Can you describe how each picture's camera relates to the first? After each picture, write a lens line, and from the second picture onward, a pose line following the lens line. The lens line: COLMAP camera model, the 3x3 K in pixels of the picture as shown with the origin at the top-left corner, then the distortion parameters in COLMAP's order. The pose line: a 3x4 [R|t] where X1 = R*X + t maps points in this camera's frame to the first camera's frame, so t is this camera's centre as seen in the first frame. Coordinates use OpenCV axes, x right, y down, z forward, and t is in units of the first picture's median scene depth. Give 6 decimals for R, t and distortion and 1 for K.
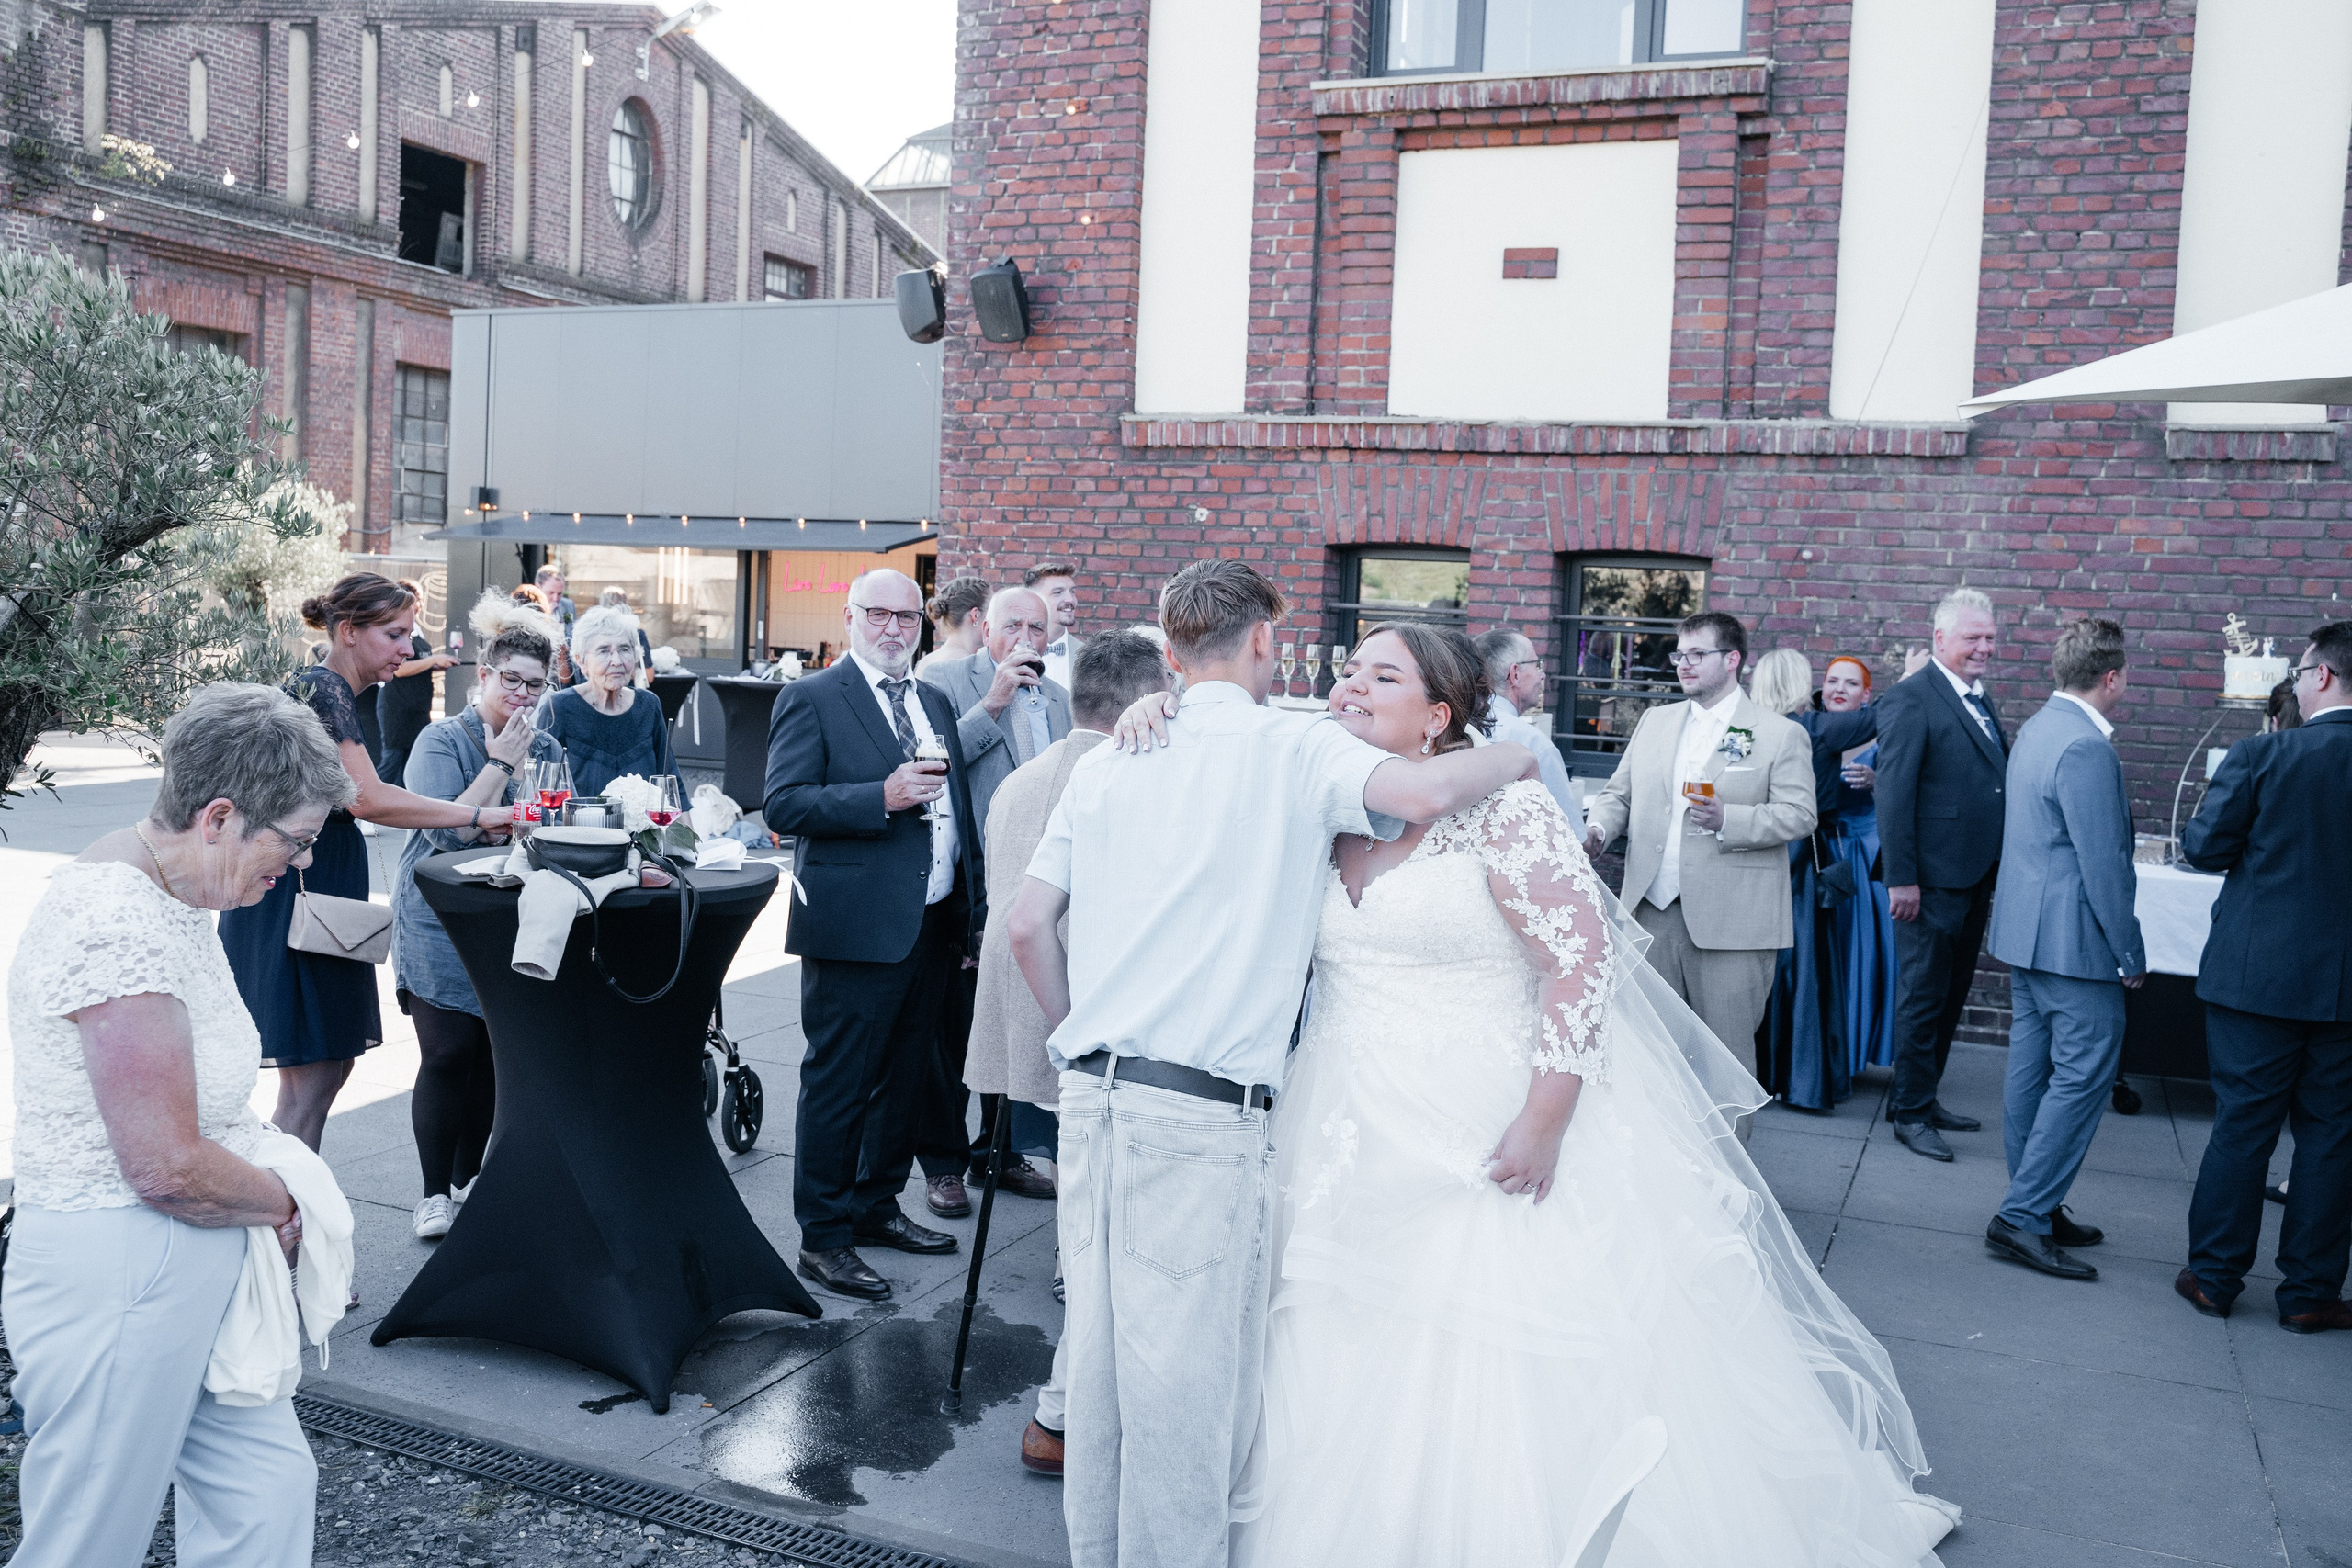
lens RADIAL K [[2099.0, 0, 1183.8], [0, 2099.0, 789.4], [0, 0, 1]] dist [-0.079095, 0.062134]
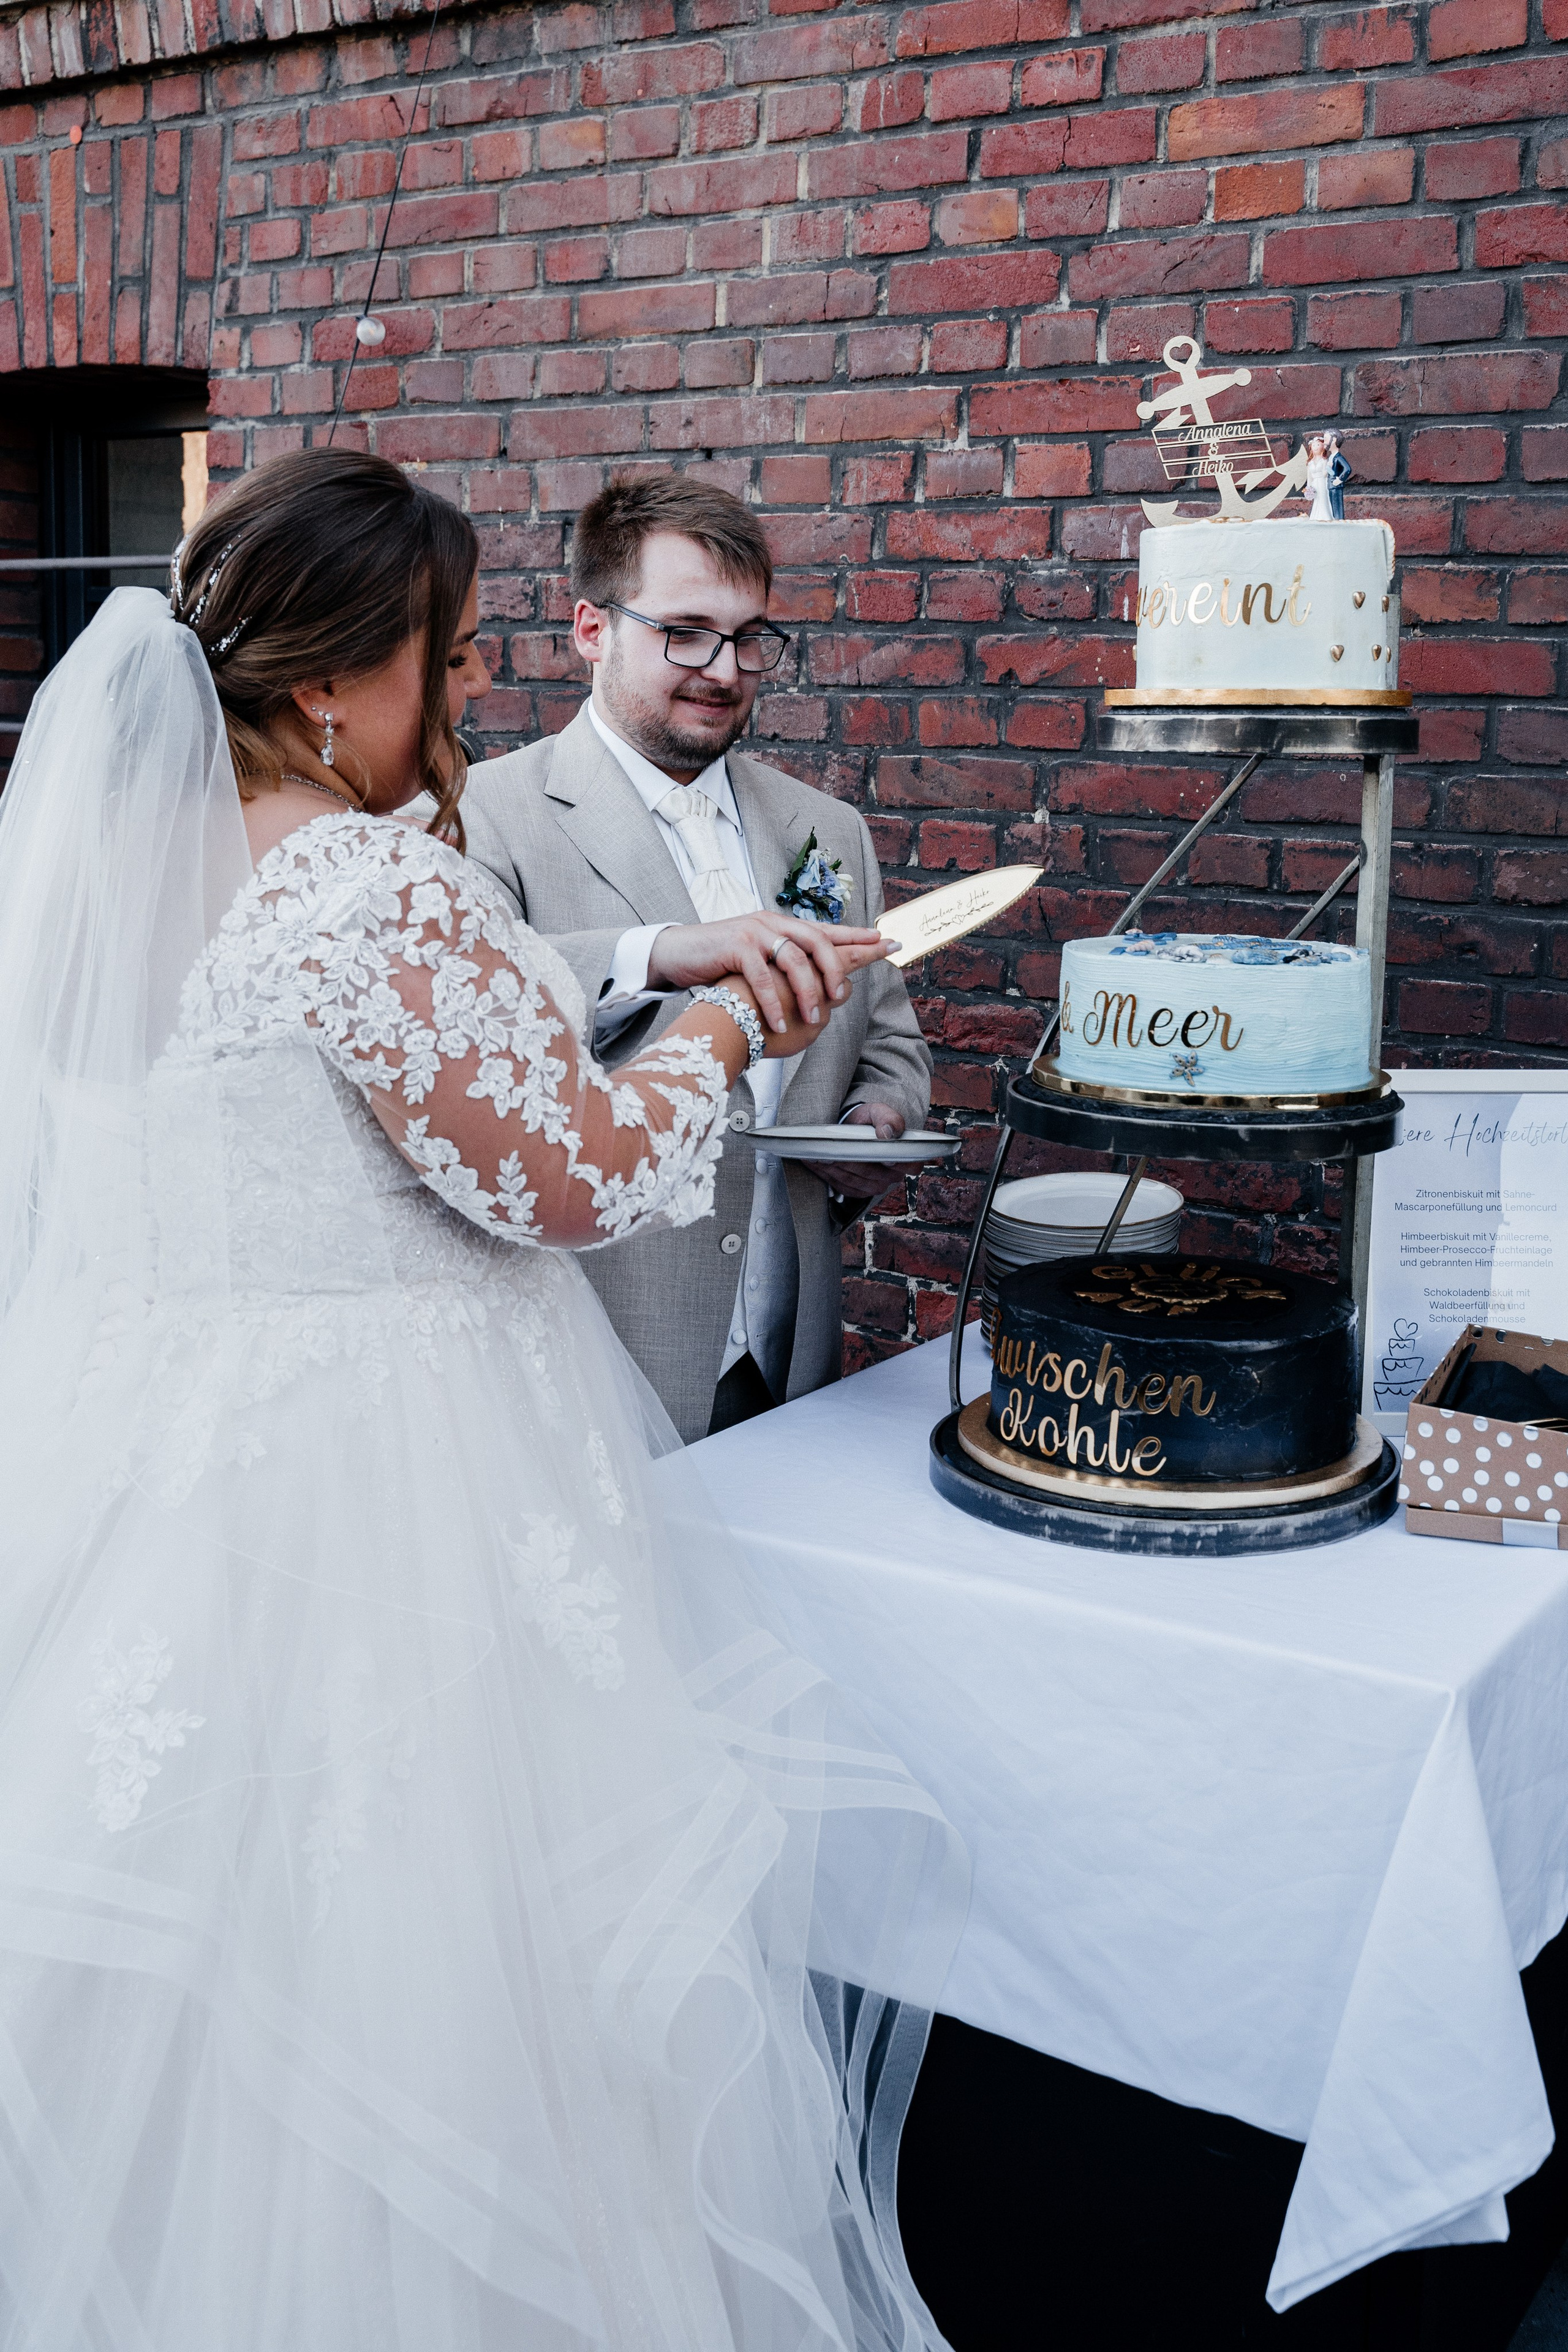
lens RADIAL K [[2494.2, 0, 907.6], [0, 2494.2, 1053.2], [0, 0, 1]] dist [-0.027584, 0.000000]
pose [[0.987062, -0.003352, -0.160303, 0.433251], [0.013177, 0.998095, 0.060267, -0.019914], [0.159796, -0.061600, 0.985226, 0.596195]]
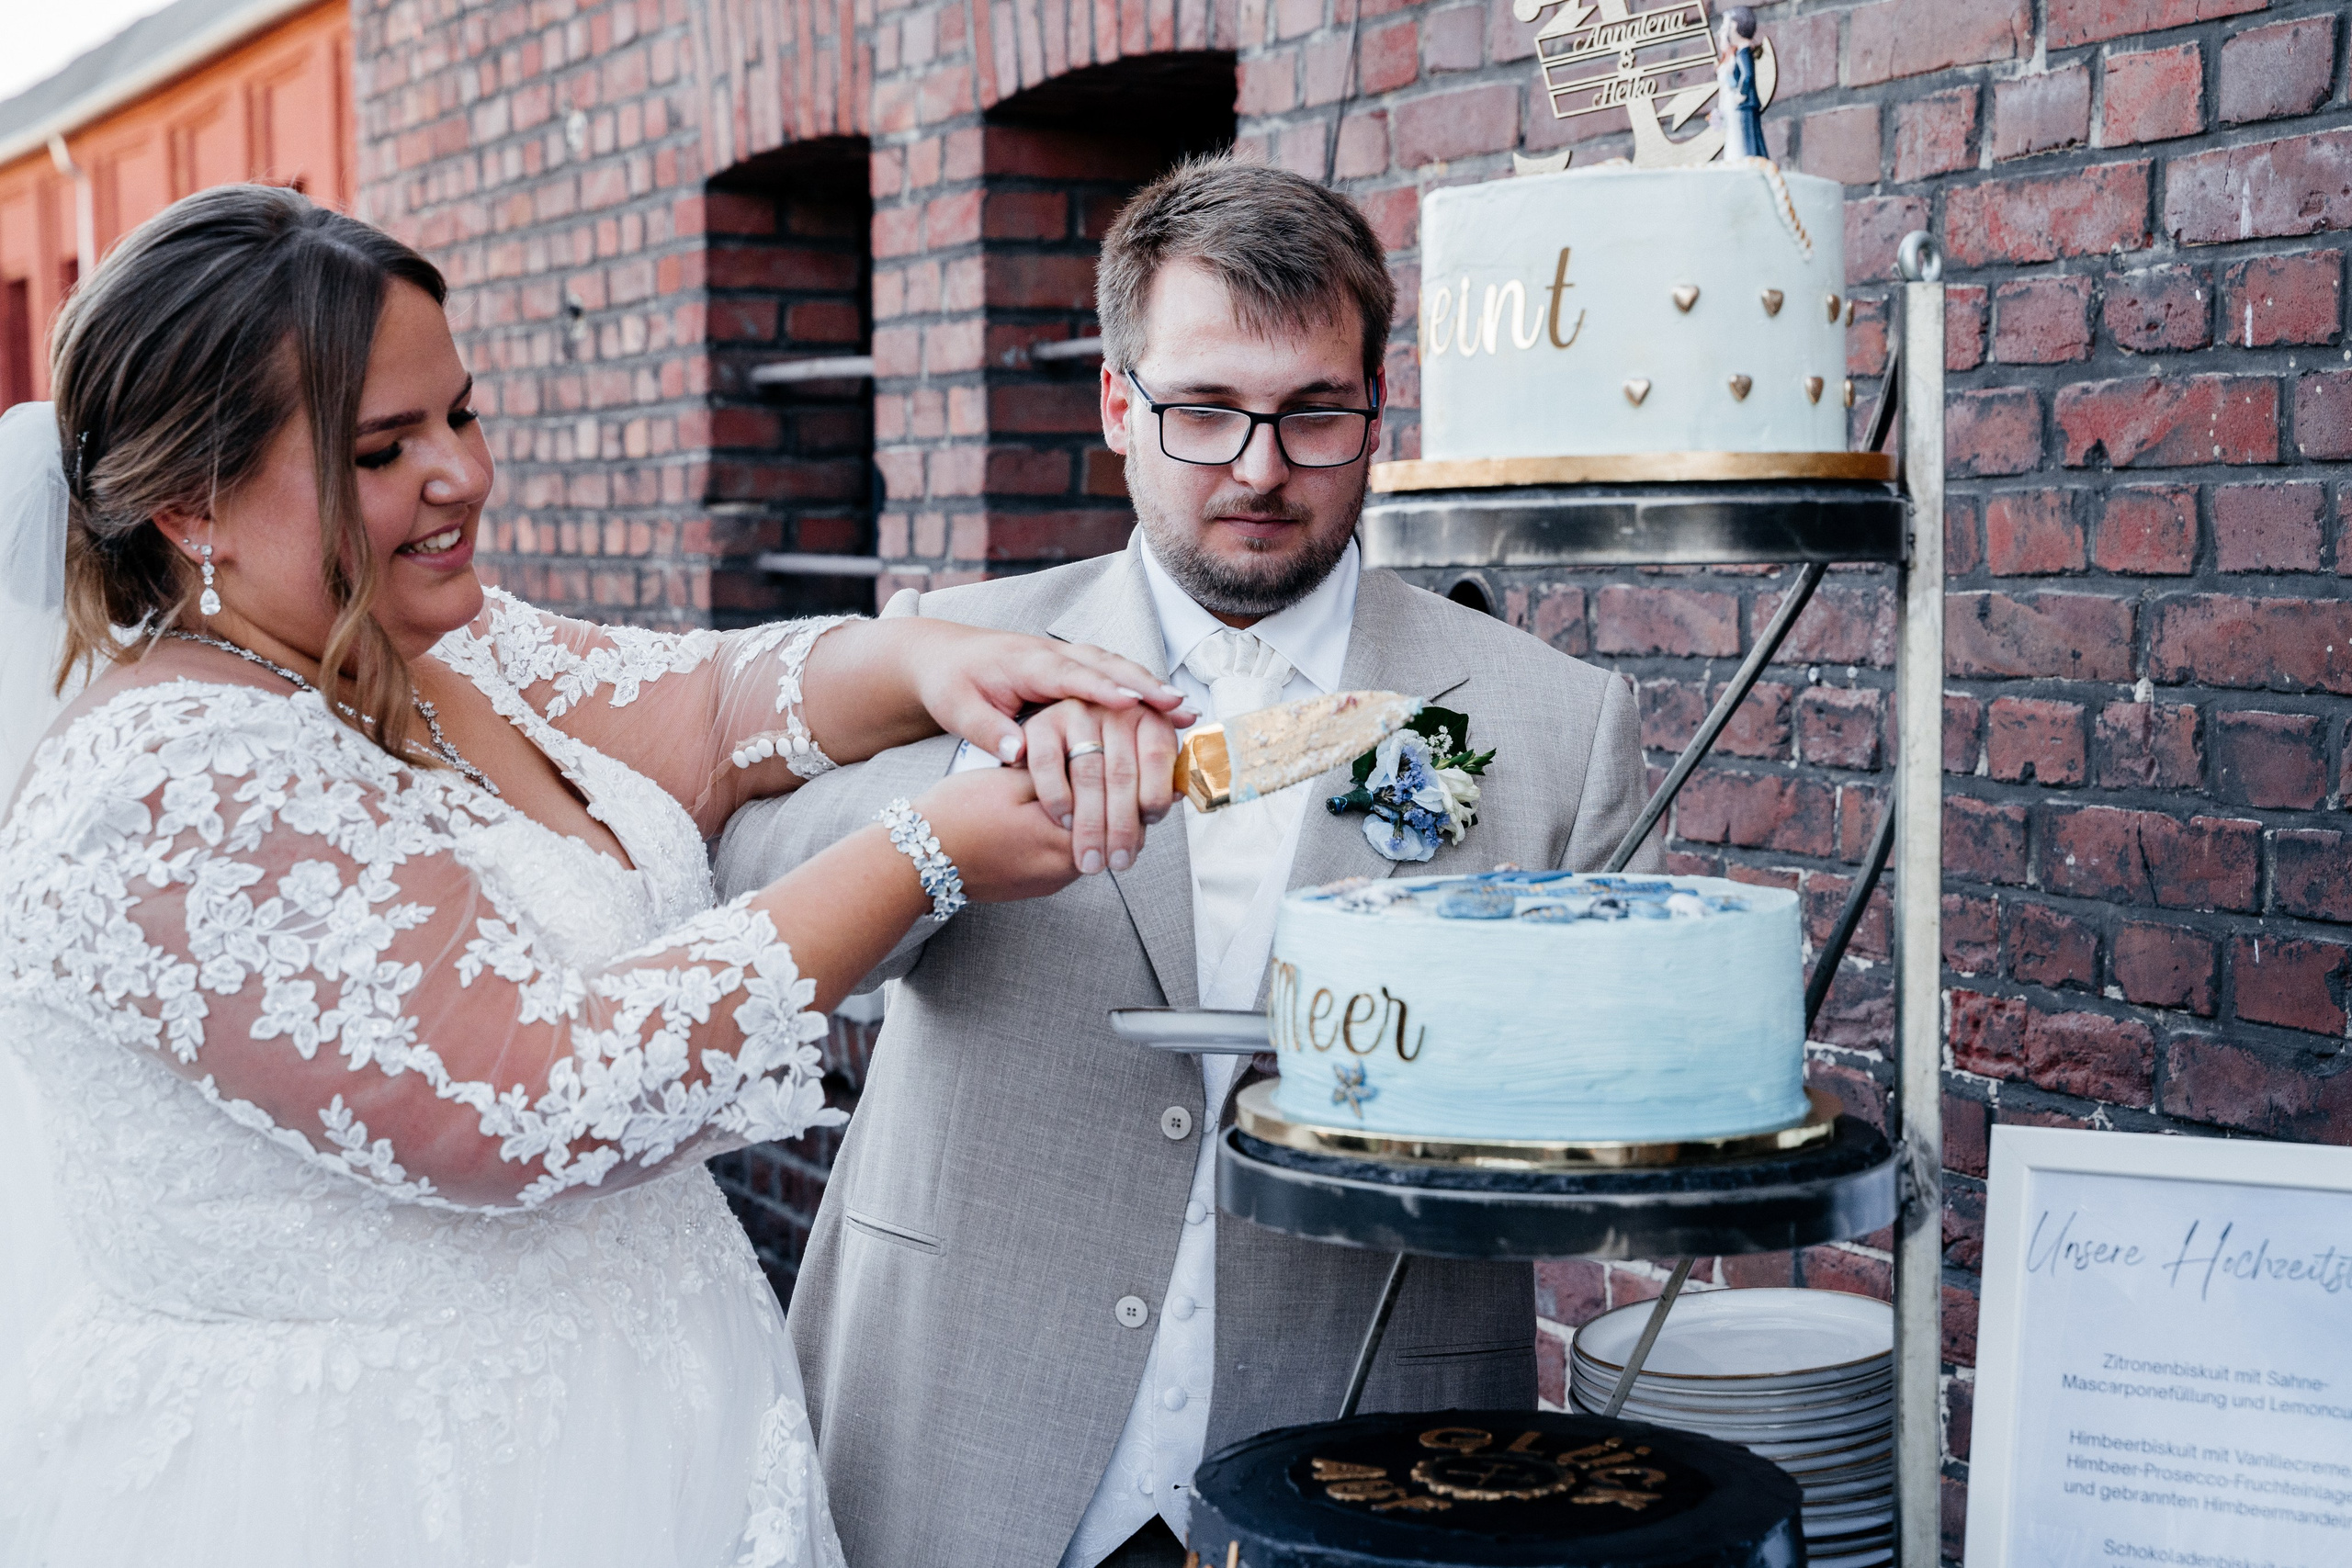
lens RADIAL K [[3956.3, 0, 1186.0], [0, 3956.3, 776.4], [0, 0, 1]] dist [0.155901, 0.000000]
pose [[0.751568, -0.009394, -0.659589, 0.546787], [-0.007386, 0.999716, -0.022655, -0.016934], [0.659614, 0.021899, 0.751285, 0.649243]]
